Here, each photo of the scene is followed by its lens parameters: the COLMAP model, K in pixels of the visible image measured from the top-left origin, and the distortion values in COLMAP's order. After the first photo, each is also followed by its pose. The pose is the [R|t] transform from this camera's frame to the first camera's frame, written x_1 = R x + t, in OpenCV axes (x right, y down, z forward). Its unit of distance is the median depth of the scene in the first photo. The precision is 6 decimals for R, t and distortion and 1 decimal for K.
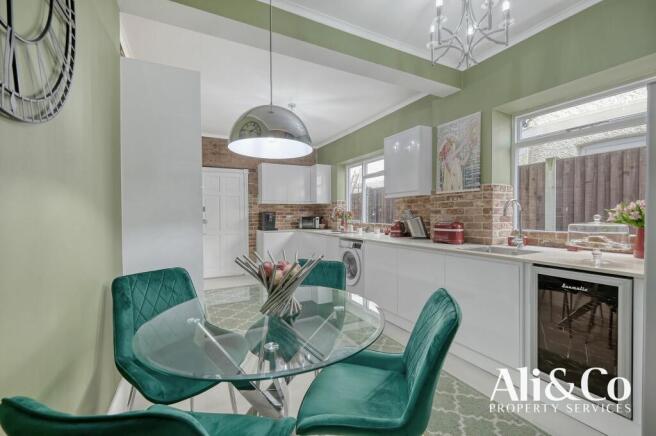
lens RADIAL K [[286.6, 0, 325.5], [0, 286.6, 216.0], [0, 0, 1]] dist [-0.004179, -0.000371]
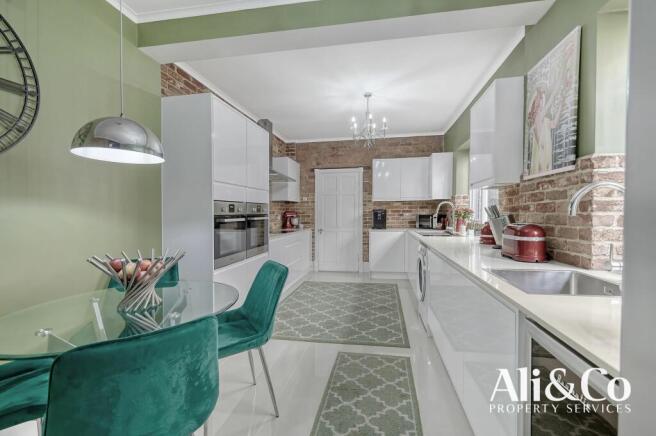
lens RADIAL K [[286.6, 0, 325.5], [0, 286.6, 216.0], [0, 0, 1]] dist [-0.004179, -0.000371]
pose [[0.798484, 0.001443, -0.602014, 0.407923], [0.004774, 0.999951, 0.008729, -0.004938], [0.601997, -0.009844, 0.798438, 0.222087]]
